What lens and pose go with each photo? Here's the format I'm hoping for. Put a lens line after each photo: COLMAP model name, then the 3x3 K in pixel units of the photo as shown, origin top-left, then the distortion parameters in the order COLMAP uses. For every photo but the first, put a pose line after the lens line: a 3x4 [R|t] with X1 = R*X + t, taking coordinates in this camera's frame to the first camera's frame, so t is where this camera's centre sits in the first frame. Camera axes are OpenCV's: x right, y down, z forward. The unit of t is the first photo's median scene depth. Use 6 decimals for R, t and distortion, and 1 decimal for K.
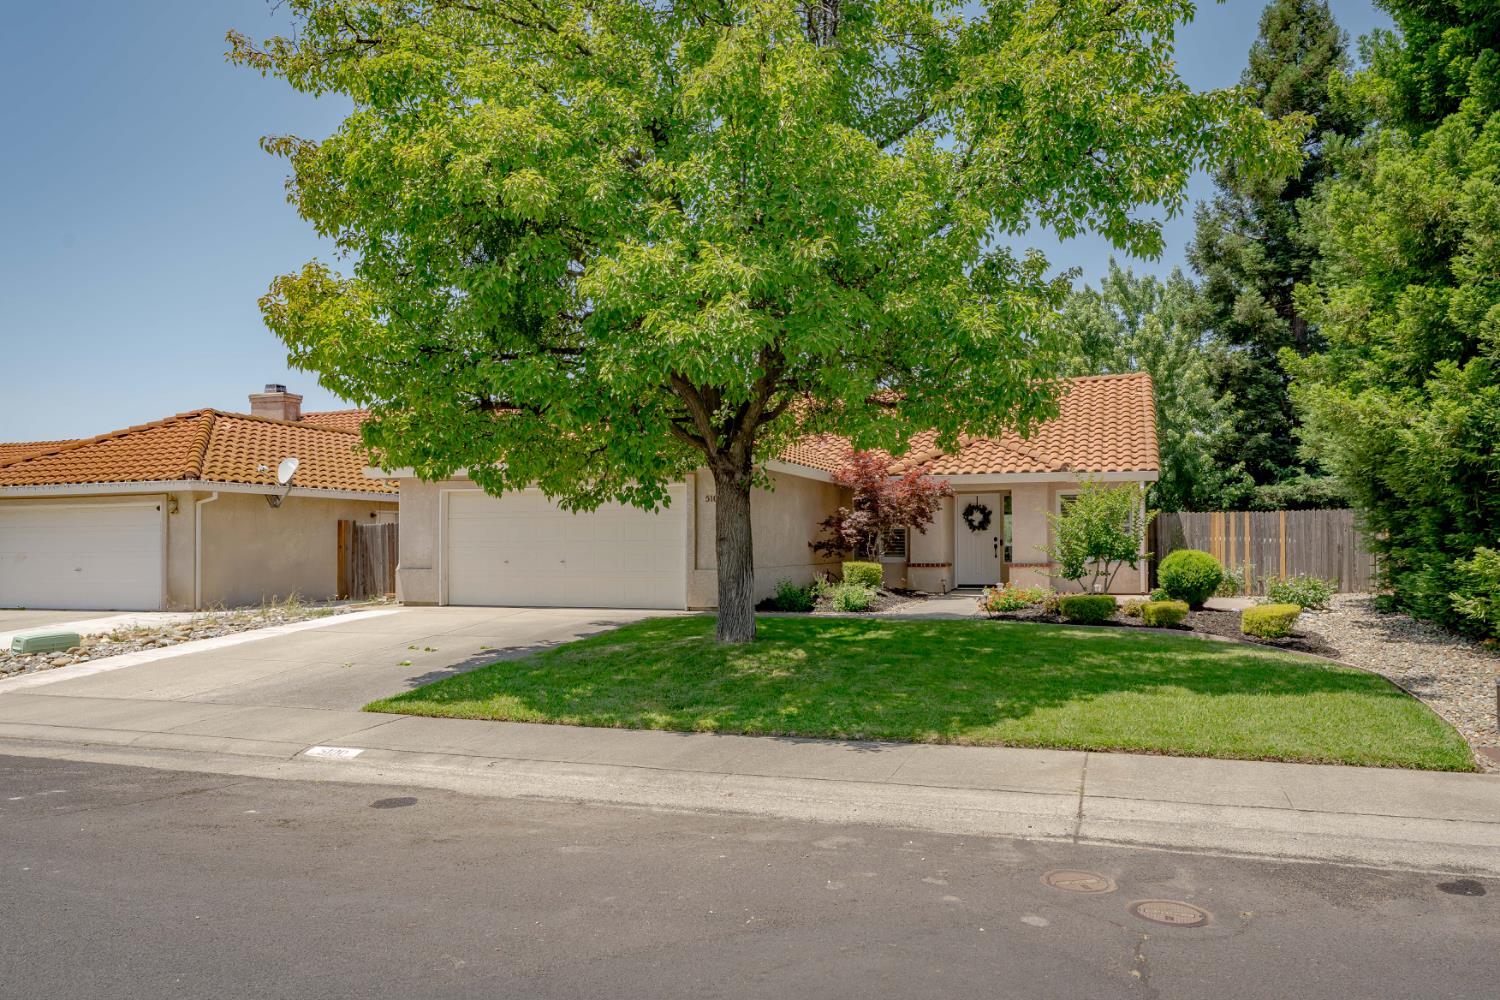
lens RADIAL K [[989.9, 0, 758.1], [0, 989.9, 508.4], [0, 0, 1]] dist [0.005983, 0.001932]
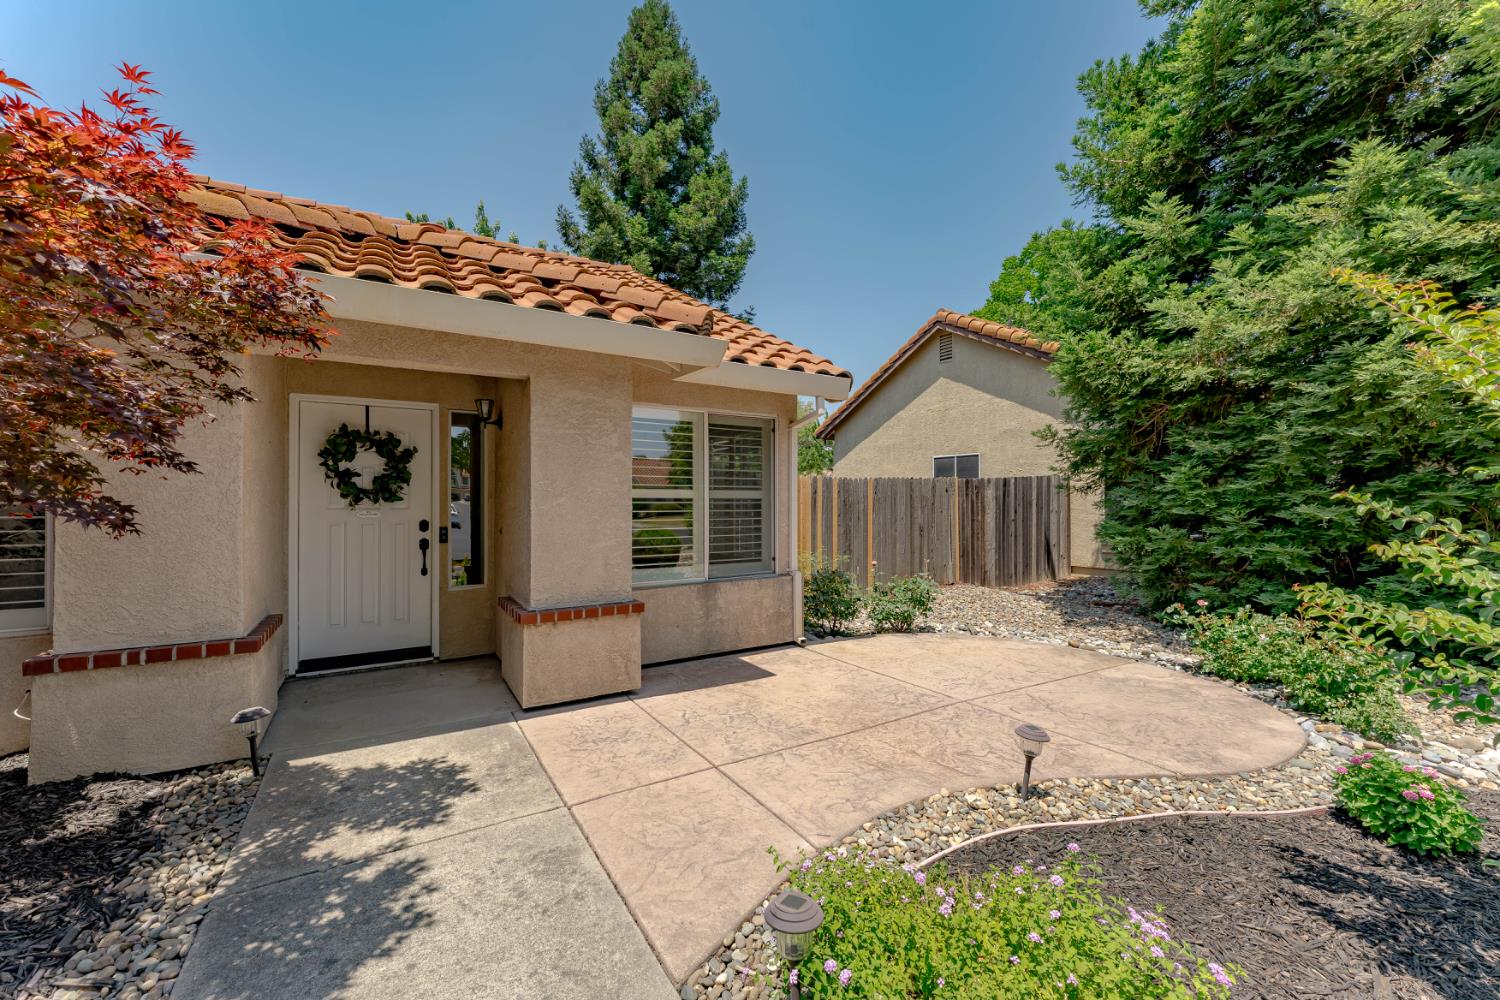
lens RADIAL K [[592.7, 0, 746.6], [0, 592.7, 498.9], [0, 0, 1]] dist [-0.000446, -0.000238]
pose [[0.623983, 0.008316, 0.781394, 0.144847], [-0.030249, 0.999451, 0.013519, 0.014708], [-0.780852, -0.032072, 0.623892, 0.788905]]
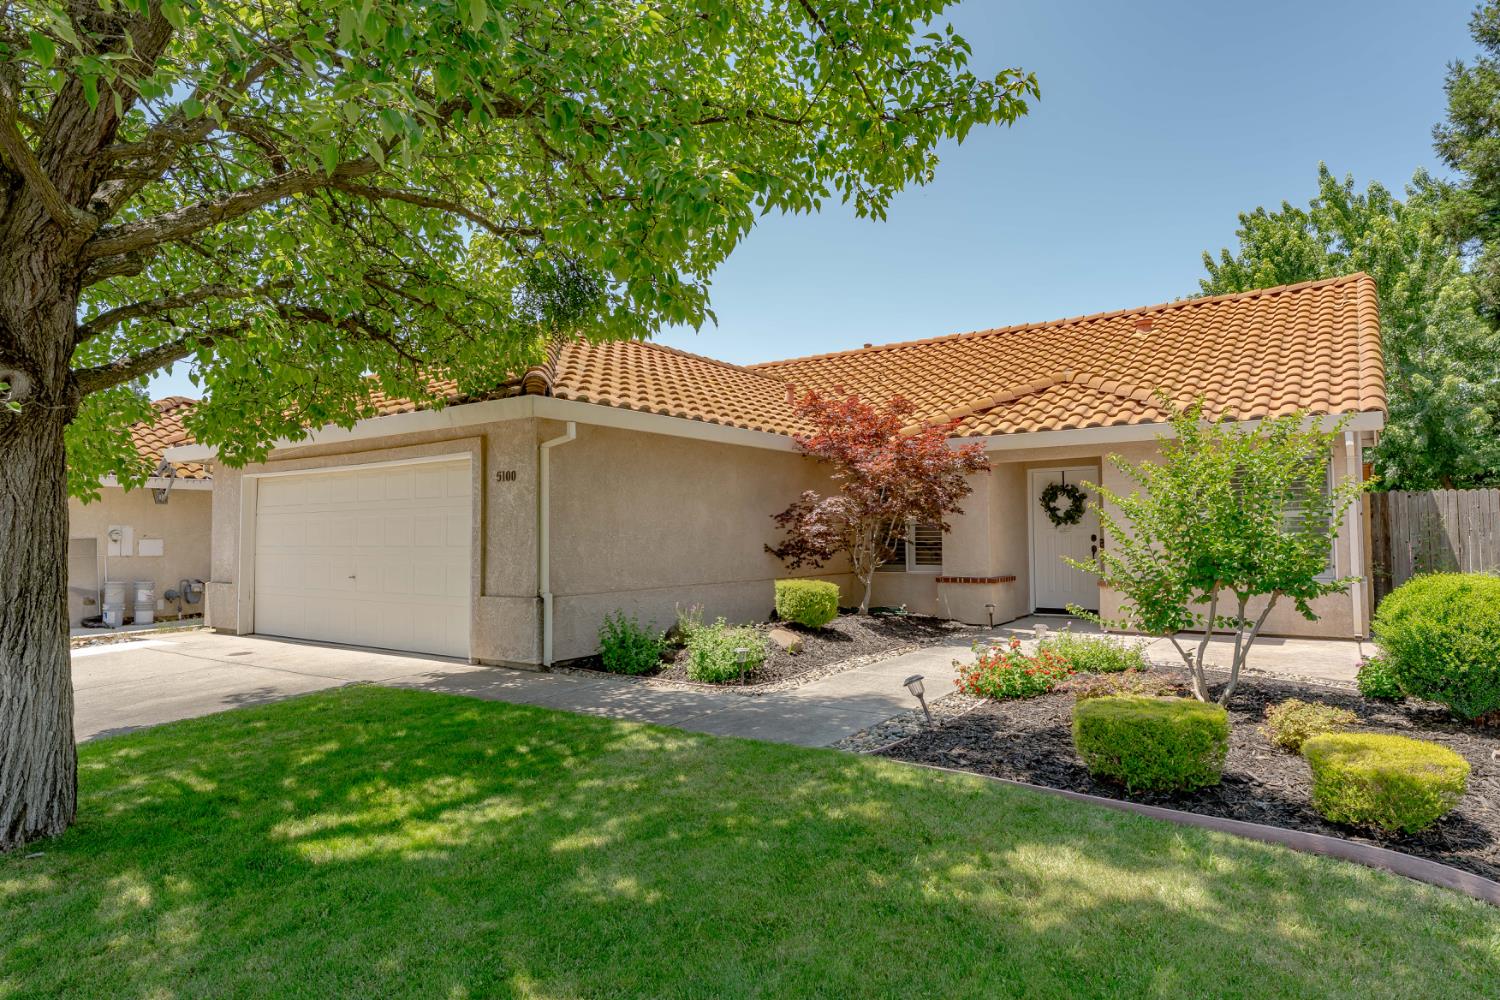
lens RADIAL K [[861.8, 0, 747.6], [0, 861.8, 486.1], [0, 0, 1]] dist [0.006345, -0.005415]
pose [[0.962982, -0.019626, -0.268850, 0.181031], [0.014045, 0.999644, -0.022669, 0.007569], [0.269199, 0.018054, 0.962915, 0.421212]]
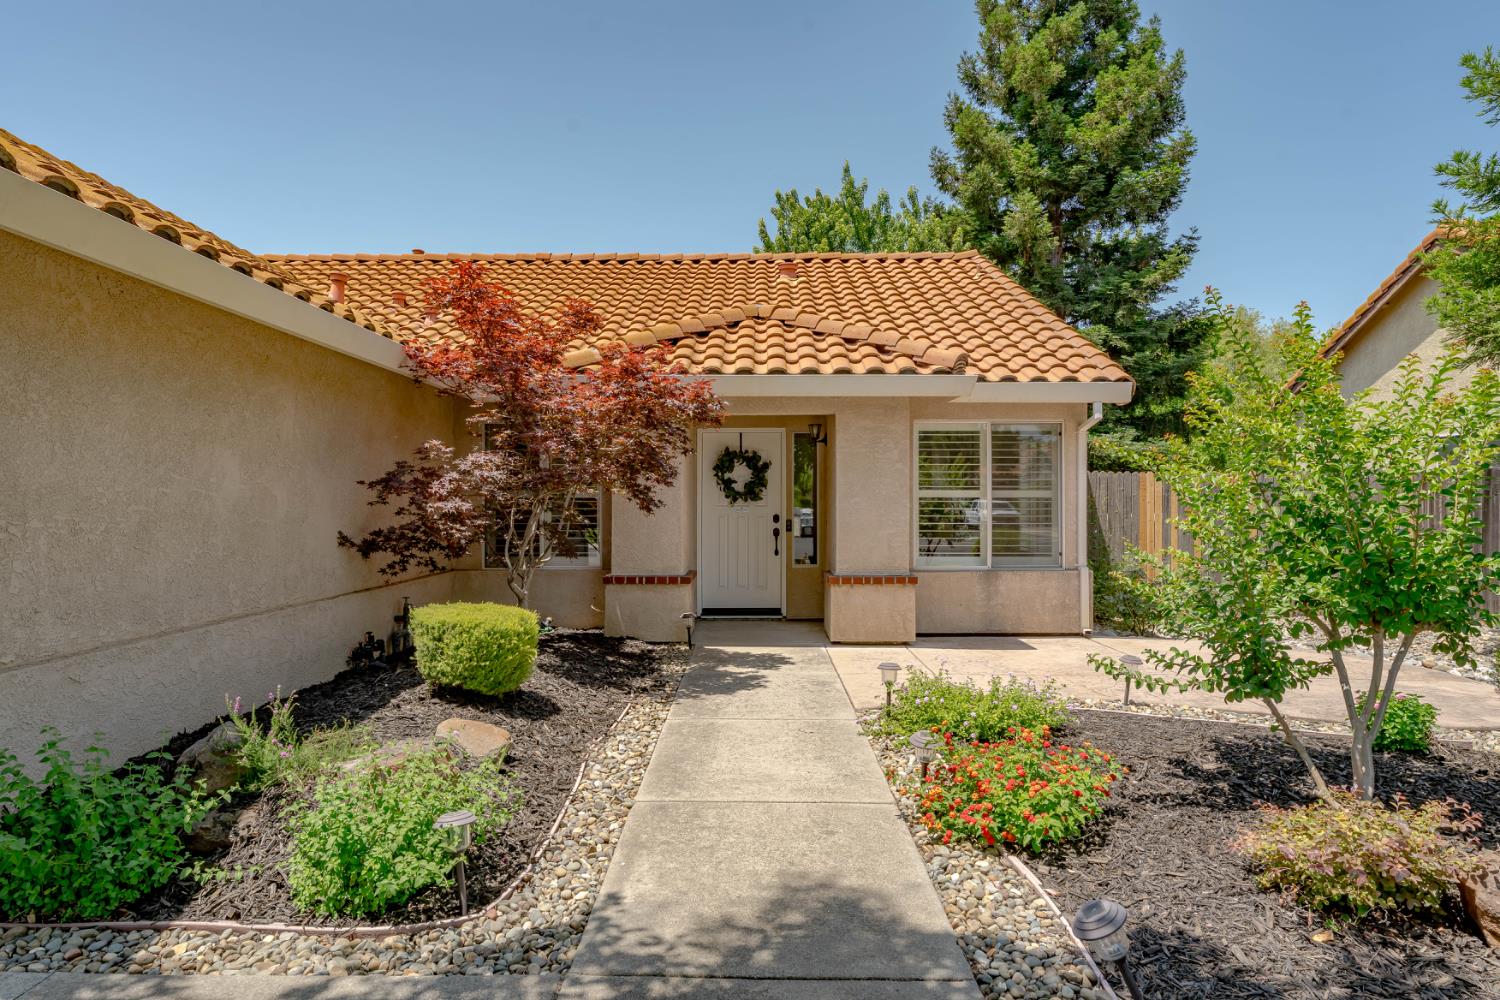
lens RADIAL K [[861.8, 0, 743.3], [0, 861.8, 489.7], [0, 0, 1]] dist [0.006345, -0.005415]
pose [[0.945371, 0.009489, 0.325857, 0.082553], [-0.016127, 0.999714, 0.017676, 0.009095], [-0.325596, -0.021965, 0.945254, 0.607937]]
